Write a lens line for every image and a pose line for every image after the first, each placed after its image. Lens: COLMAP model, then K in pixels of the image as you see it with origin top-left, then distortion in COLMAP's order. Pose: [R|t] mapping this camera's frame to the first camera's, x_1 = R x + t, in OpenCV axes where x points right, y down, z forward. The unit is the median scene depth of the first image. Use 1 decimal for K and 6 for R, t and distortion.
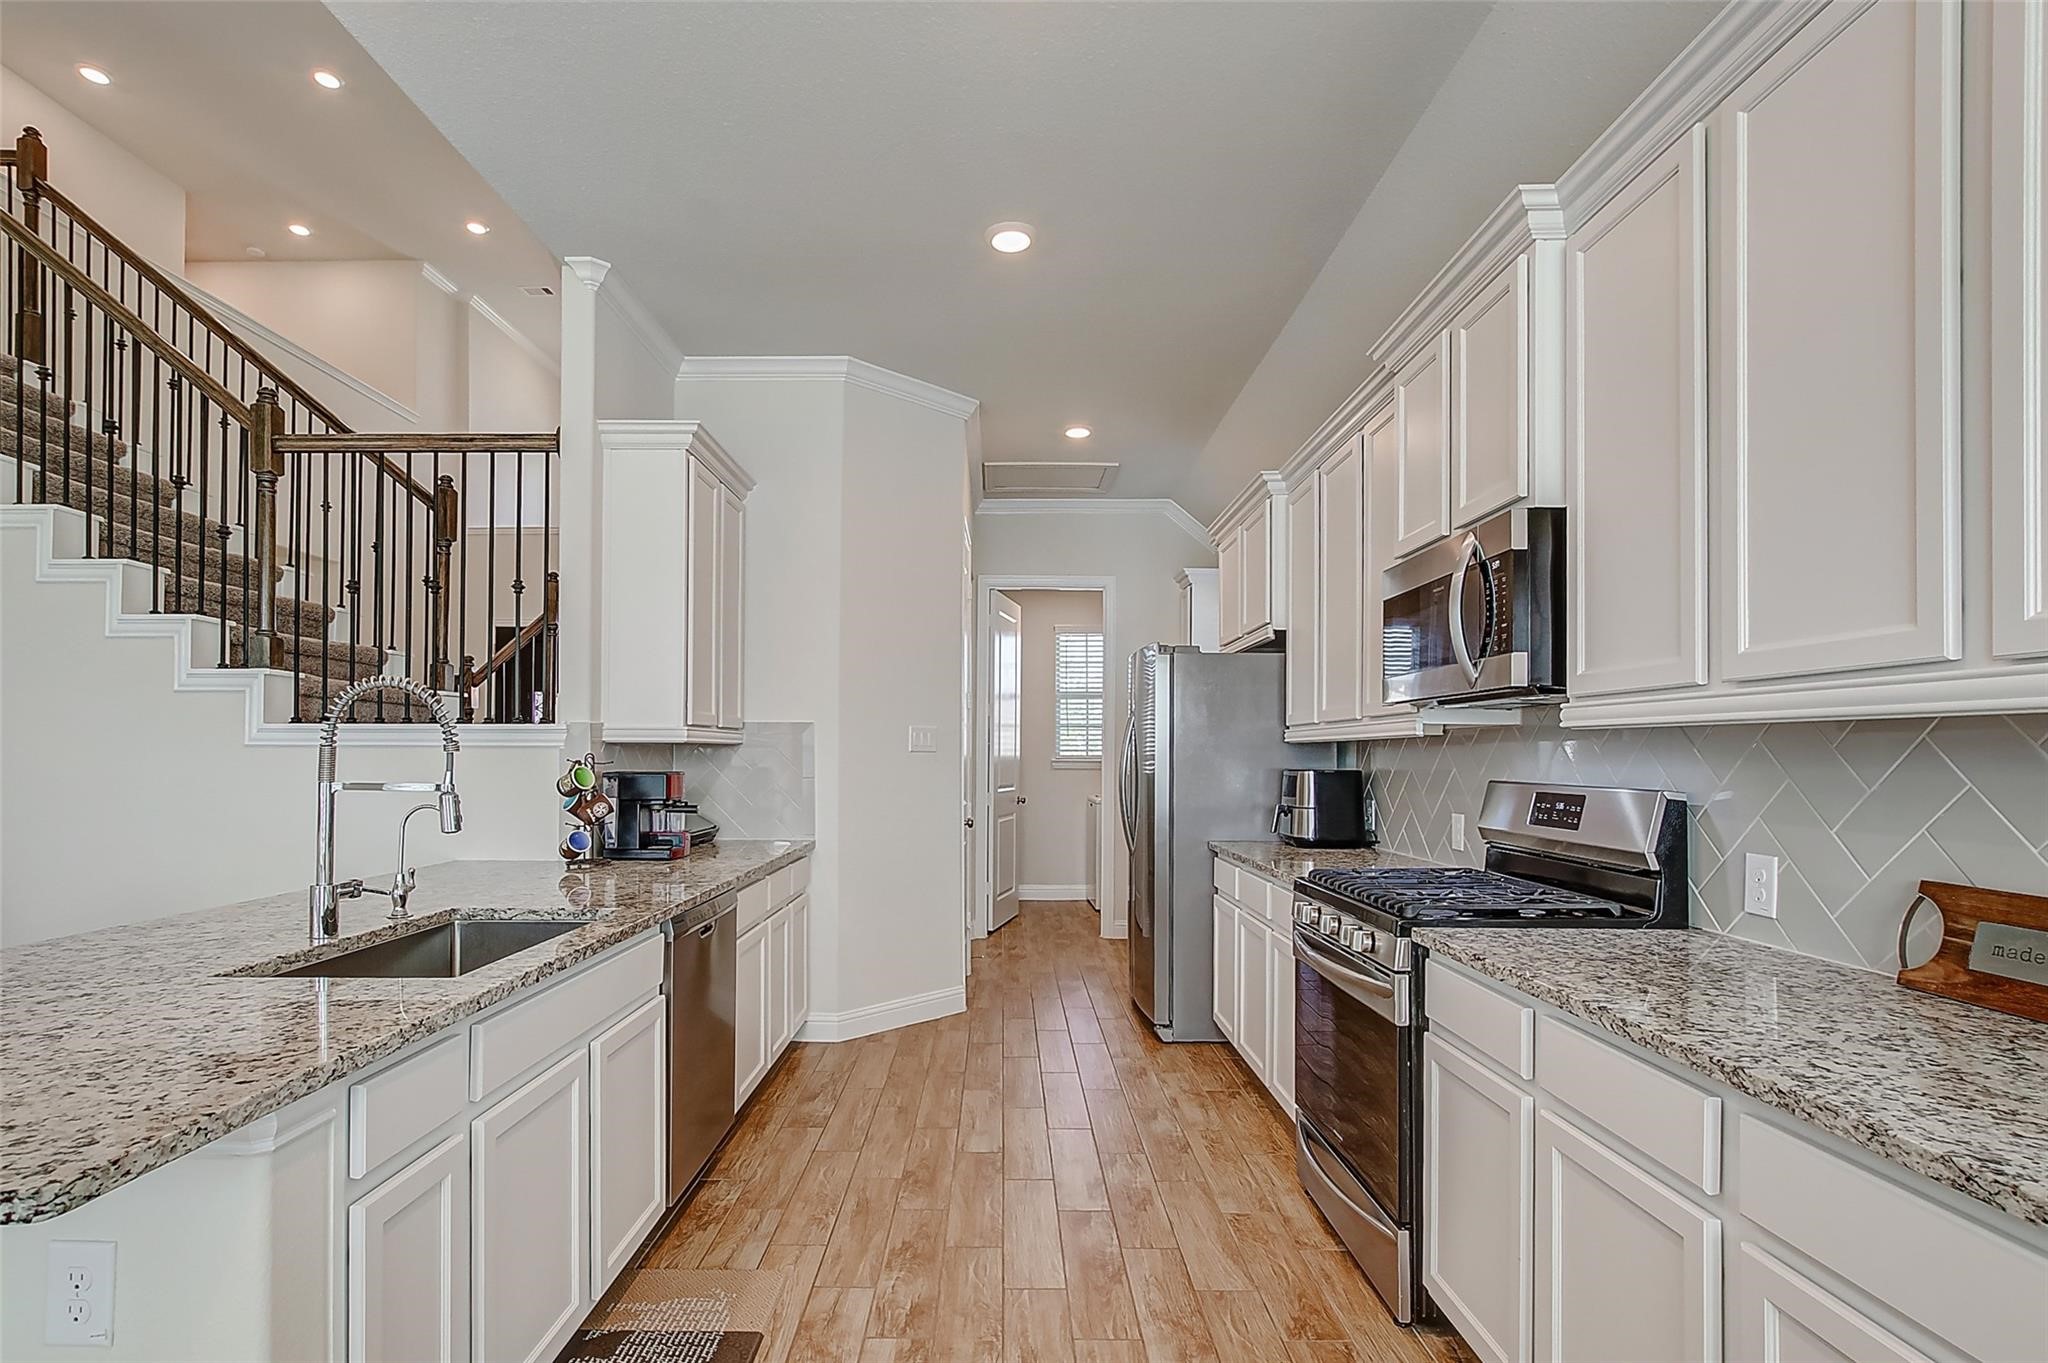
lens RADIAL K [[982.5, 0, 994.9], [0, 982.5, 740.6], [0, 0, 1]] dist [-0.003019, 0.001121]
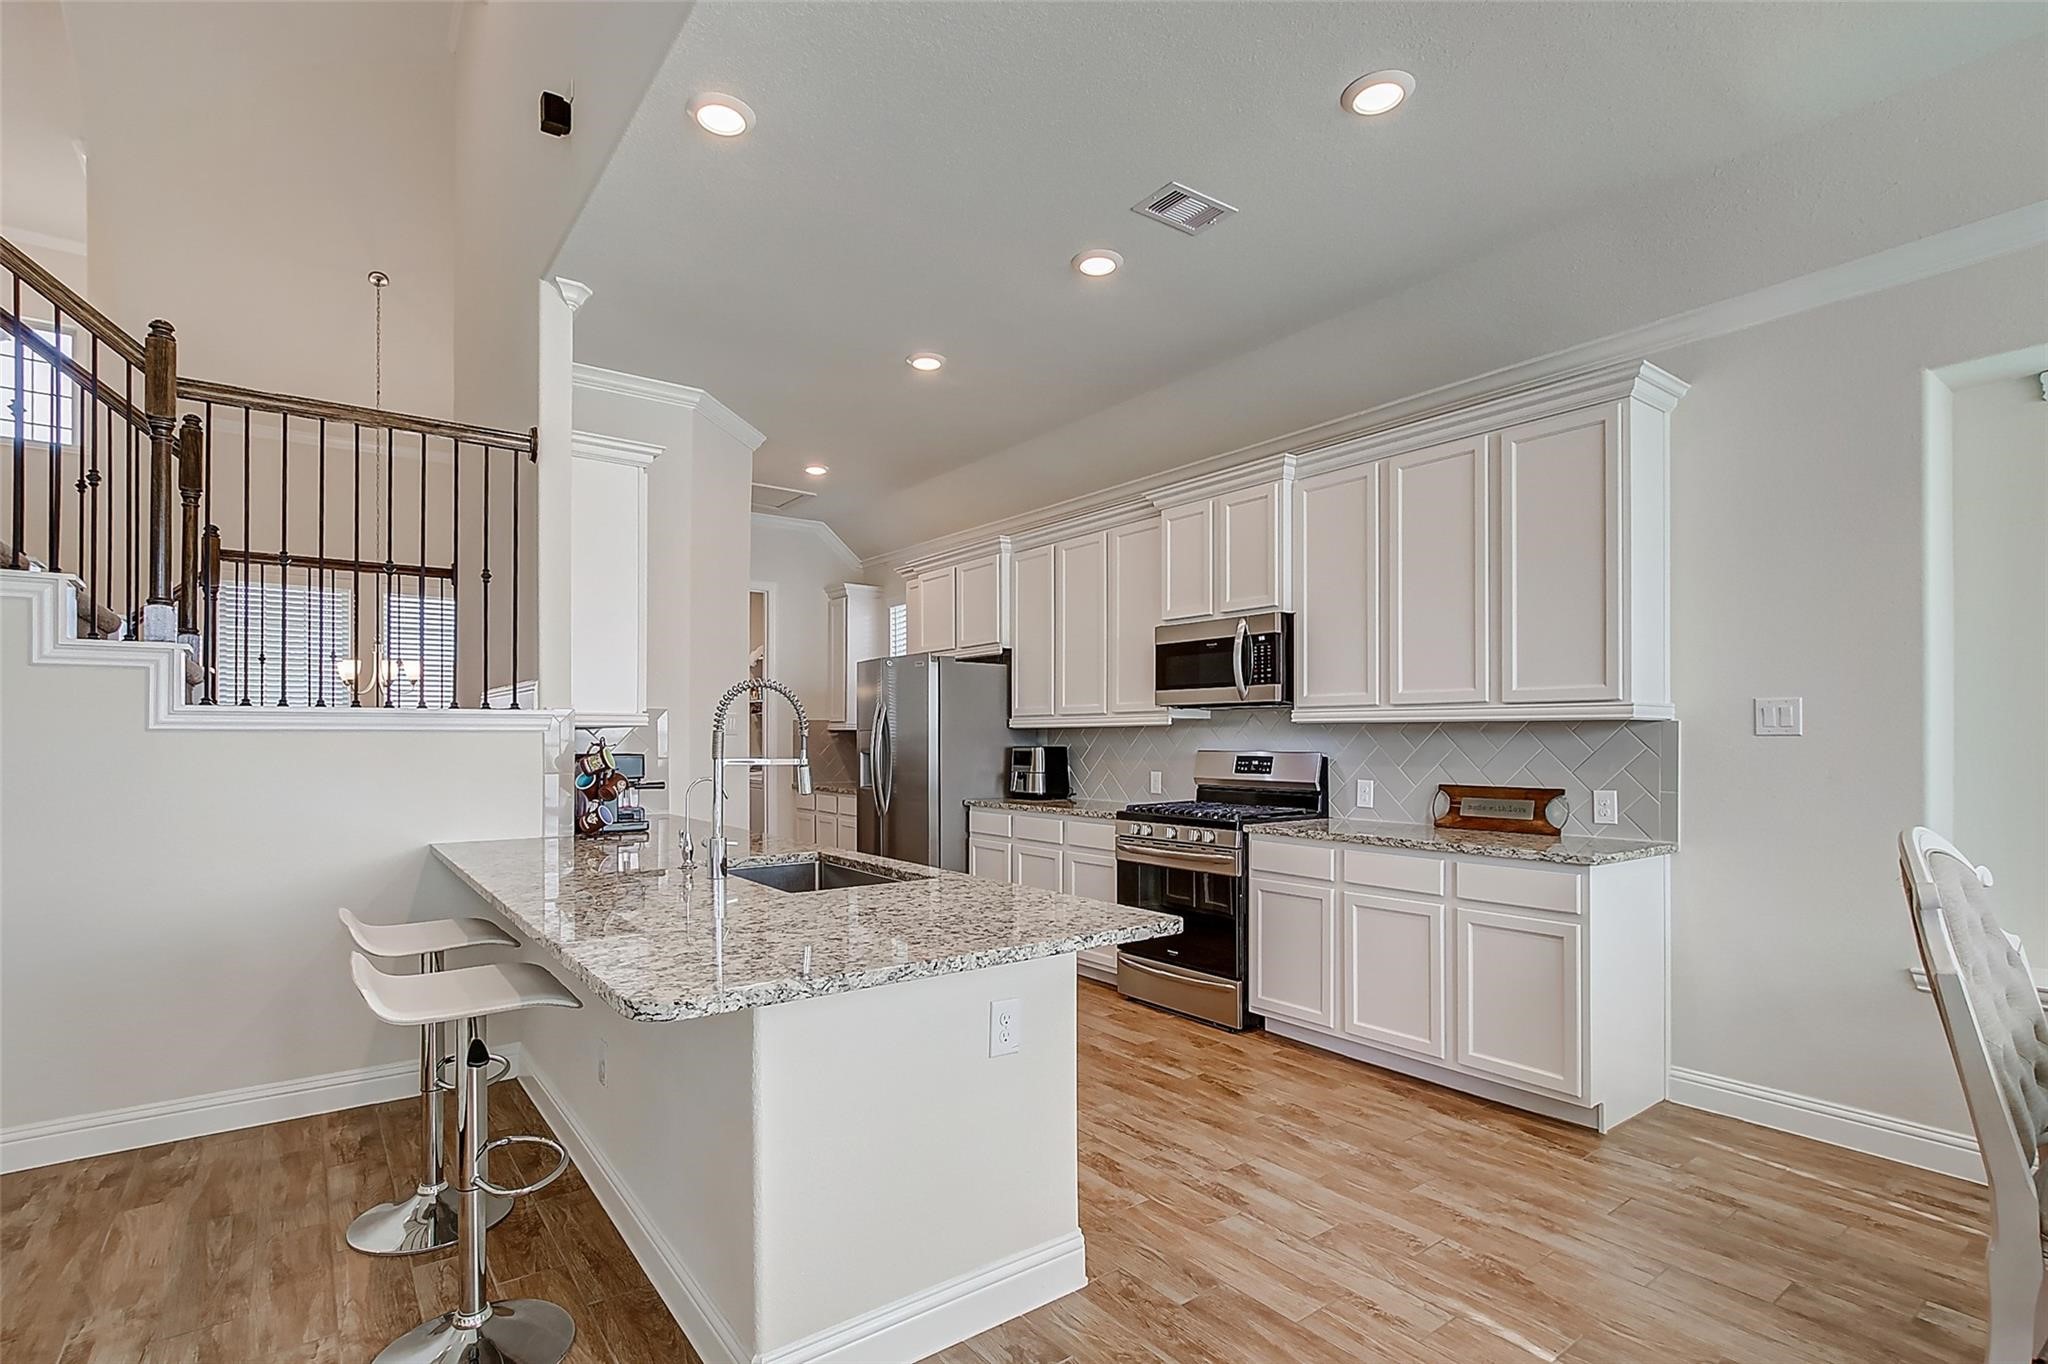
lens RADIAL K [[979.8, 0, 1017.8], [0, 979.8, 729.9], [0, 0, 1]] dist [-0.000392, 0.008382]
pose [[0.794536, 0.000626, 0.607217, -0.739722], [-0.004214, 0.999981, 0.004483, -0.002449], [-0.607203, -0.006121, 0.794523, -0.177485]]
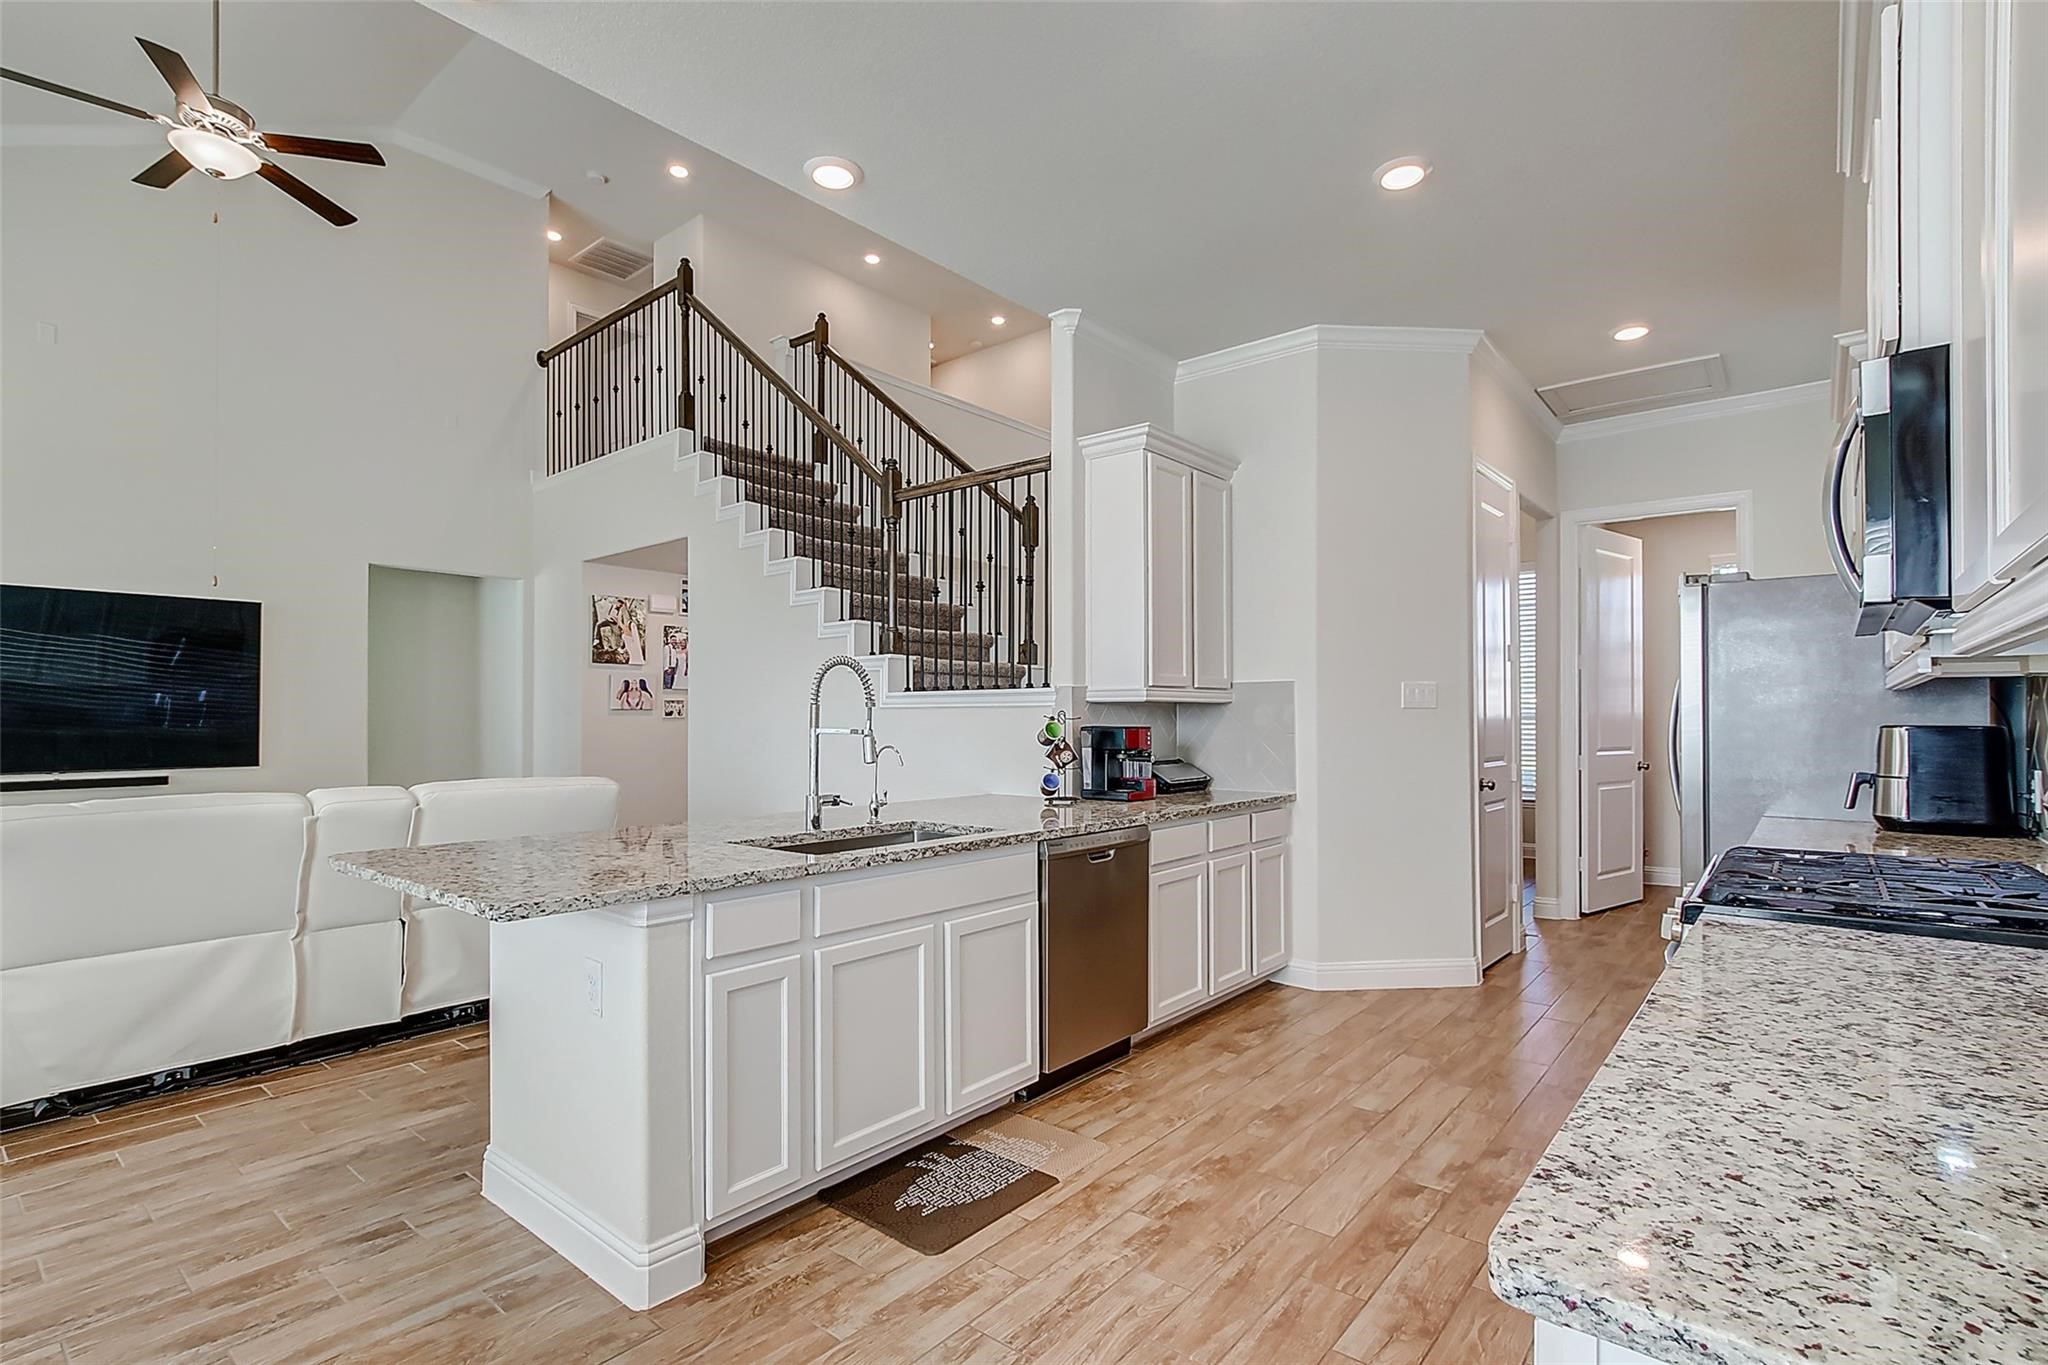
lens RADIAL K [[969.0, 0, 1021.5], [0, 969.0, 701.8], [0, 0, 1]] dist [-0.010737, 0.006982]
pose [[0.772566, -0.015233, -0.634752, 0.333706], [0.012574, 0.999883, -0.008691, 0.012012], [0.634810, -0.001267, 0.772667, 0.026784]]
